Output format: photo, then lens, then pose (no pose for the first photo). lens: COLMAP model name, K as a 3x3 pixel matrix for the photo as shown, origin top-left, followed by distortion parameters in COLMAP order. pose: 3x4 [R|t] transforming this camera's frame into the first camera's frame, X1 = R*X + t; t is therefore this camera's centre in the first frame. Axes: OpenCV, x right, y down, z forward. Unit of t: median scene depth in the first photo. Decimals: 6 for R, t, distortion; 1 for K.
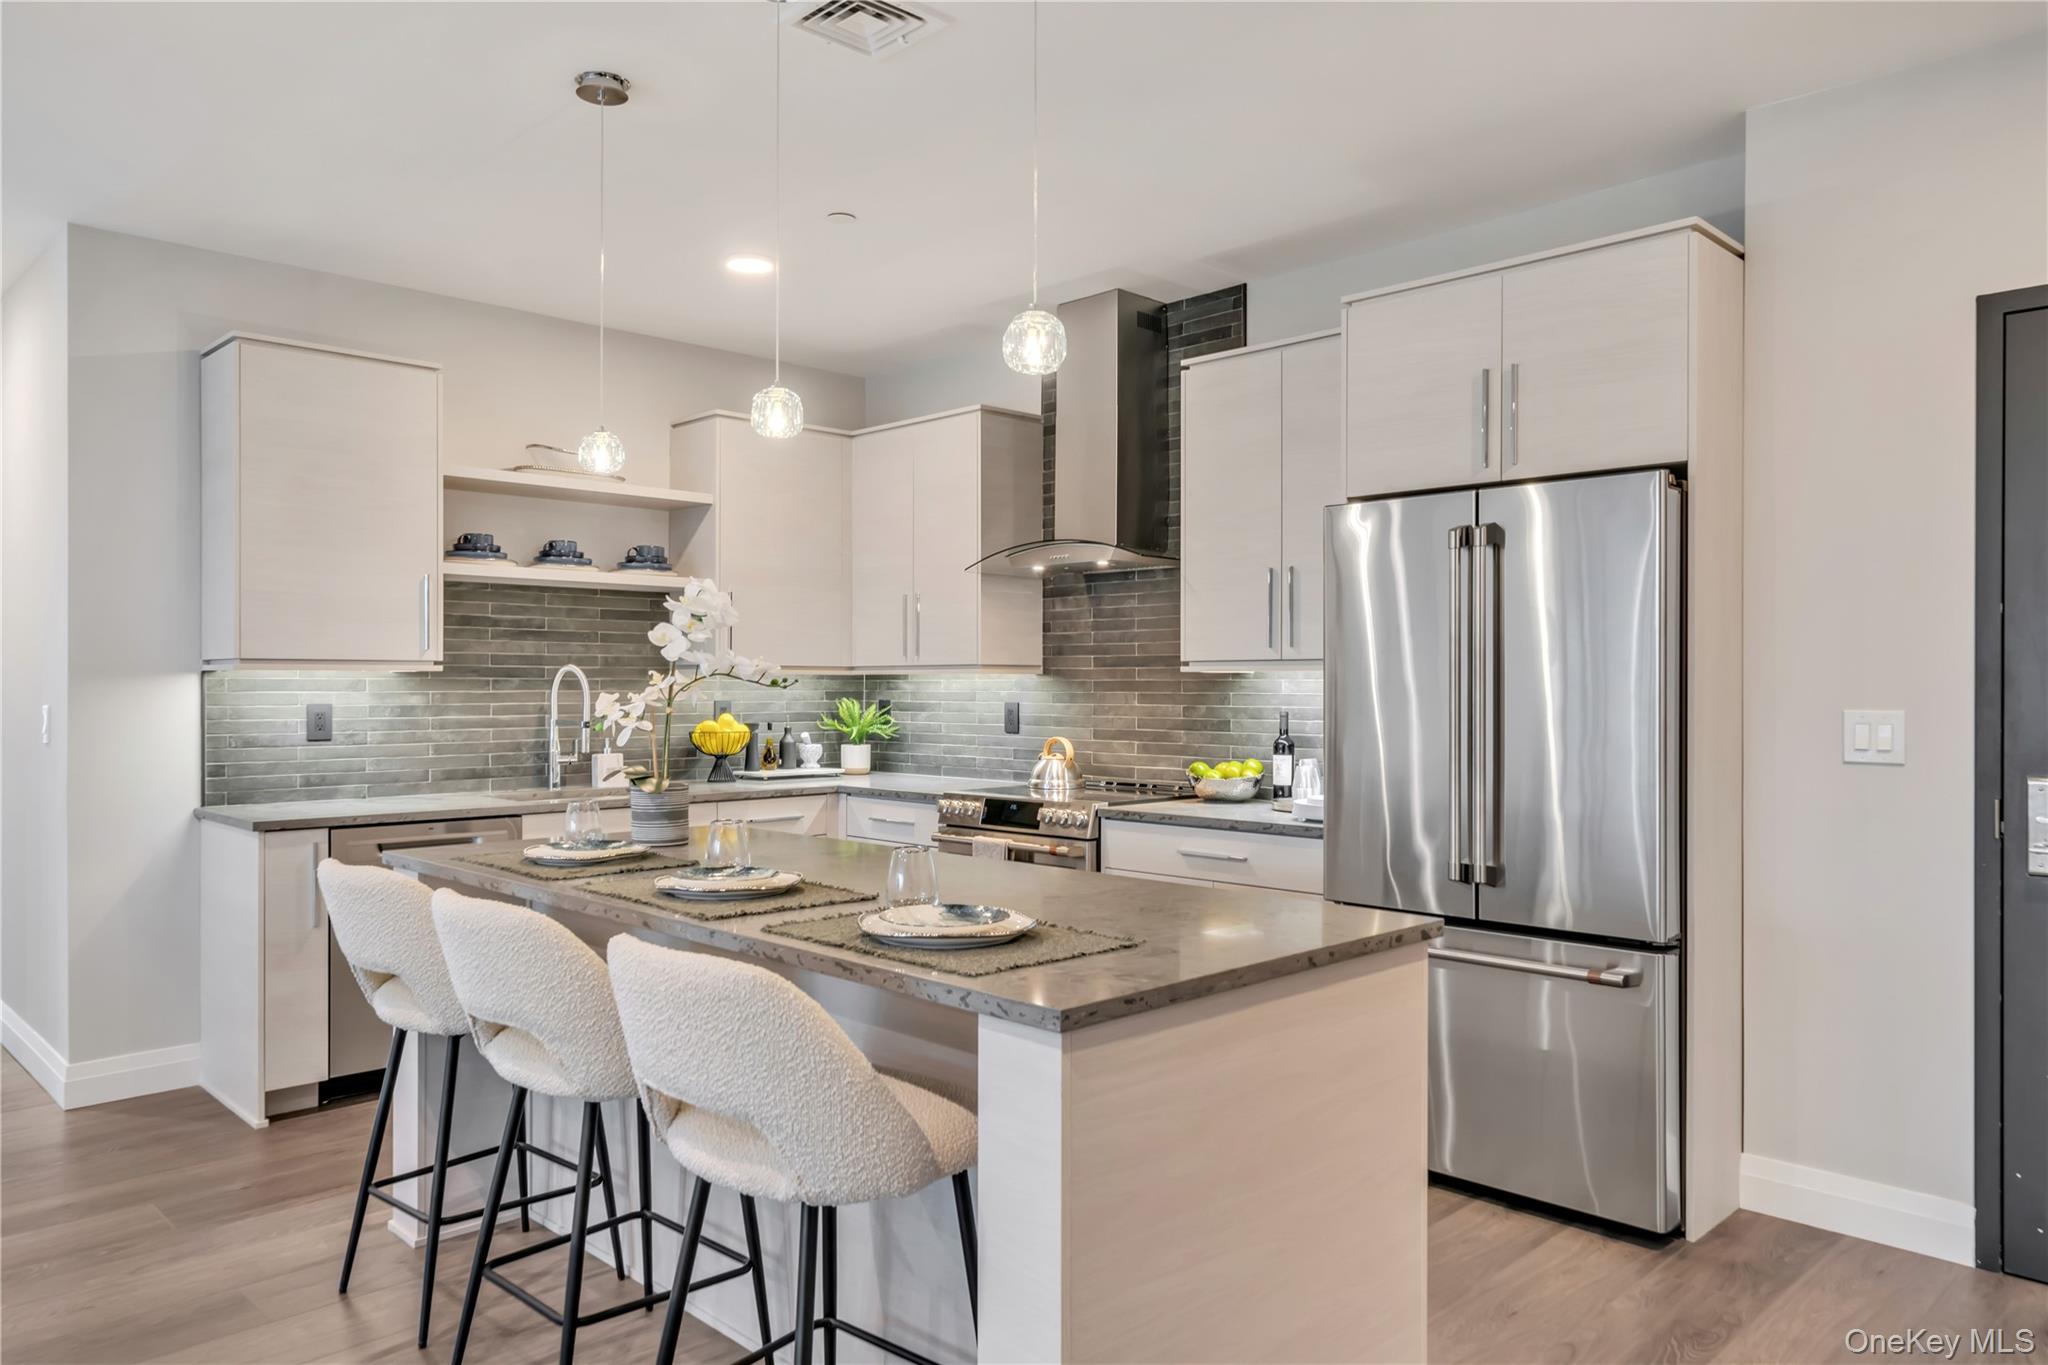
lens RADIAL K [[1382.4, 0, 1023.0], [0, 1382.4, 681.8], [0, 0, 1]] dist [-0.002617, -0.000278]
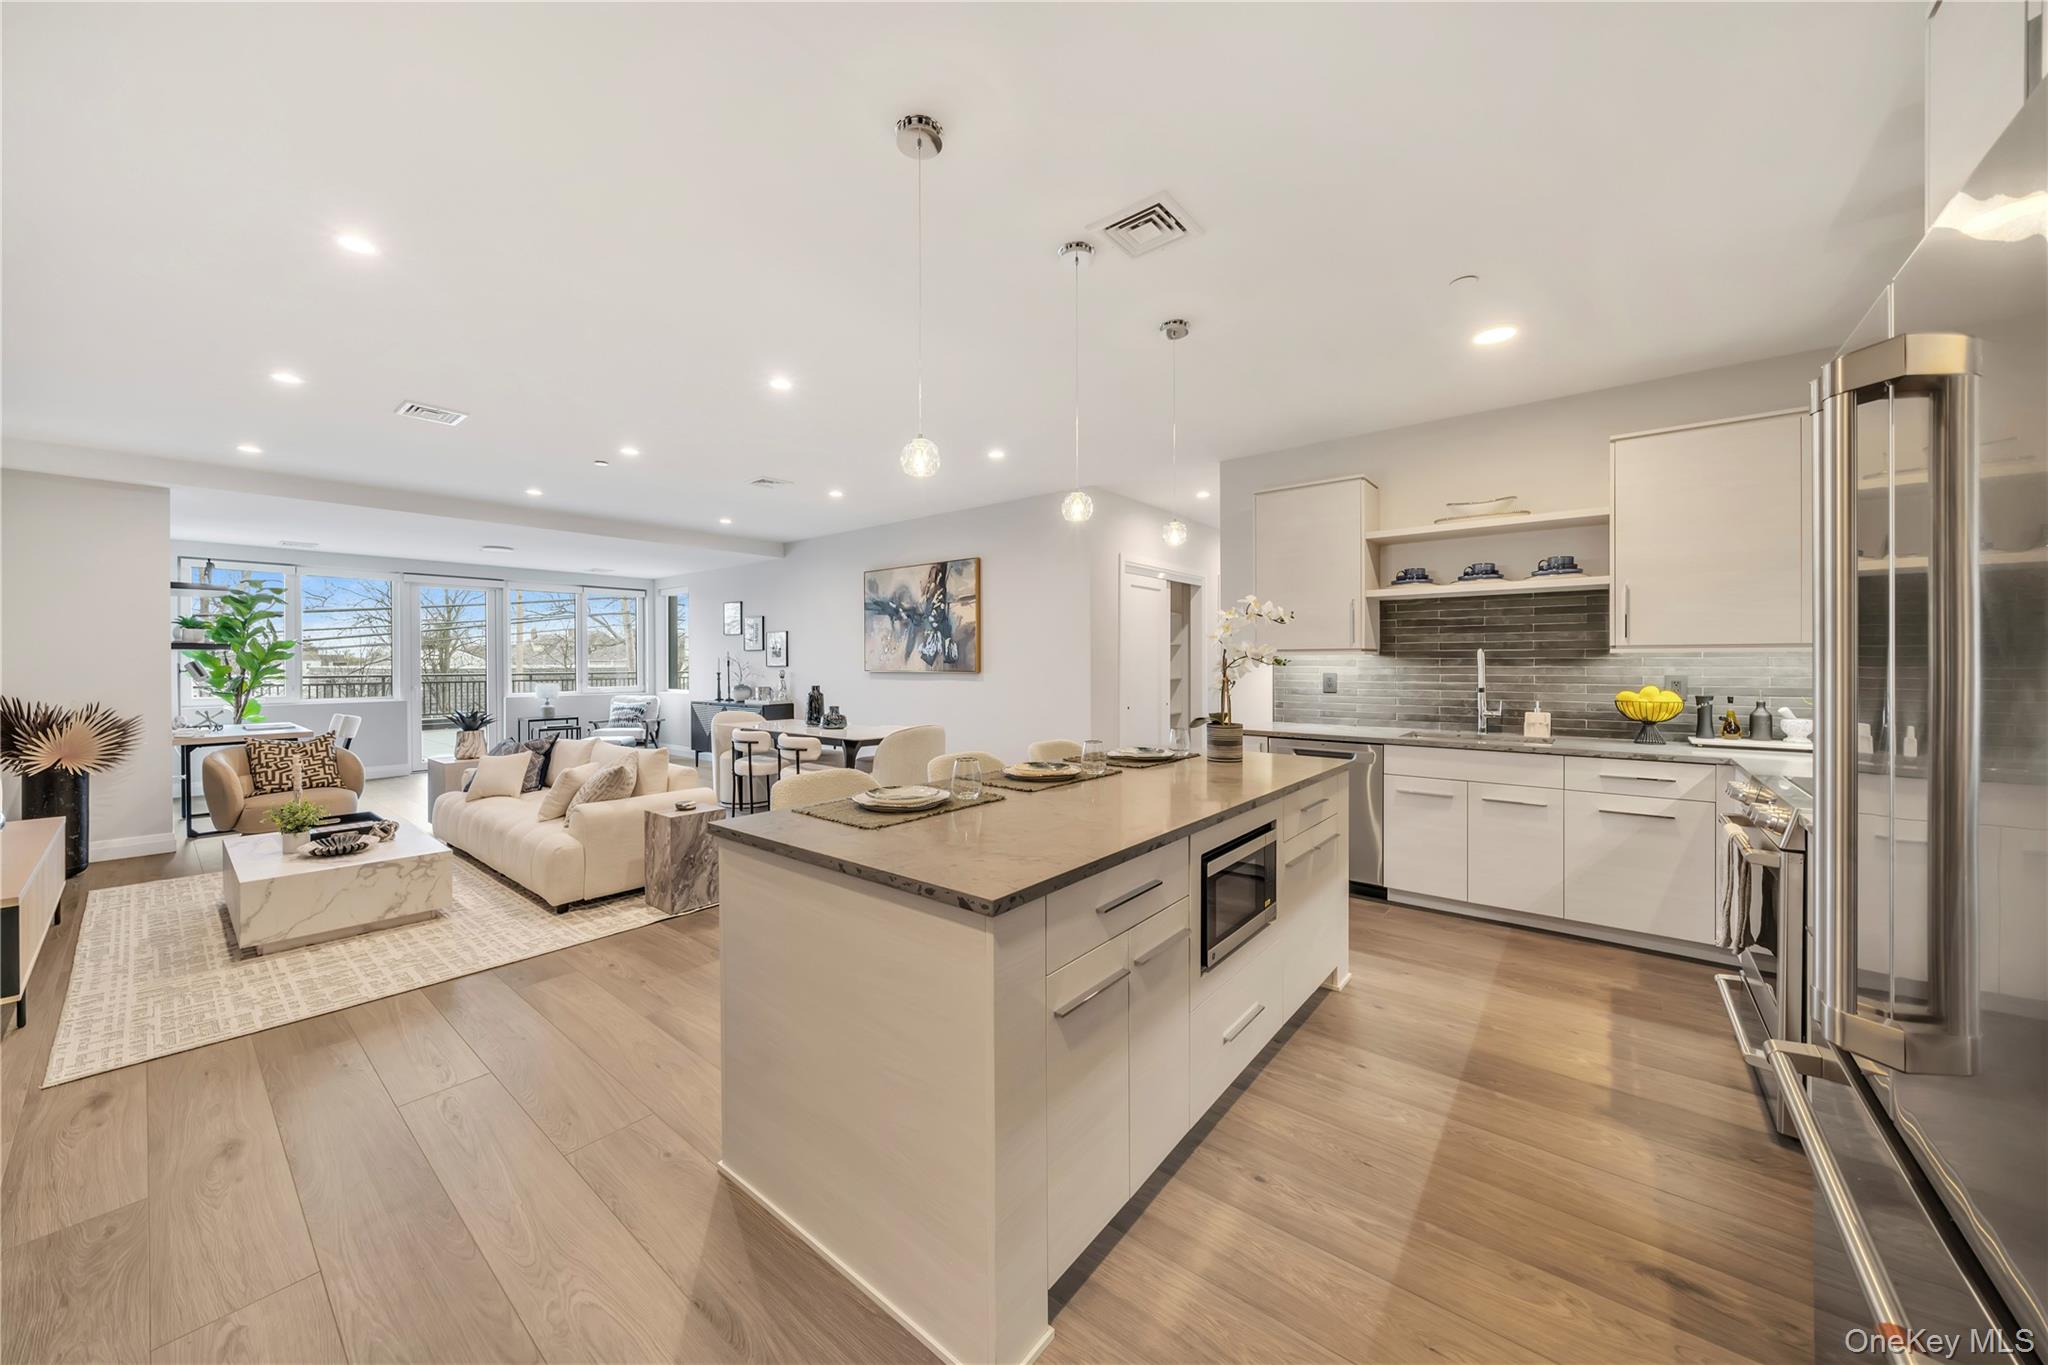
lens RADIAL K [[718.1, 0, 1021.9], [0, 718.1, 671.3], [0, 0, 1]] dist [0.000872, 0.000021]
pose [[0.112133, 0.012055, -0.993620, 0.369829], [0.005241, 0.999905, 0.012722, -0.000656], [0.993679, -0.006634, 0.112059, 0.432784]]
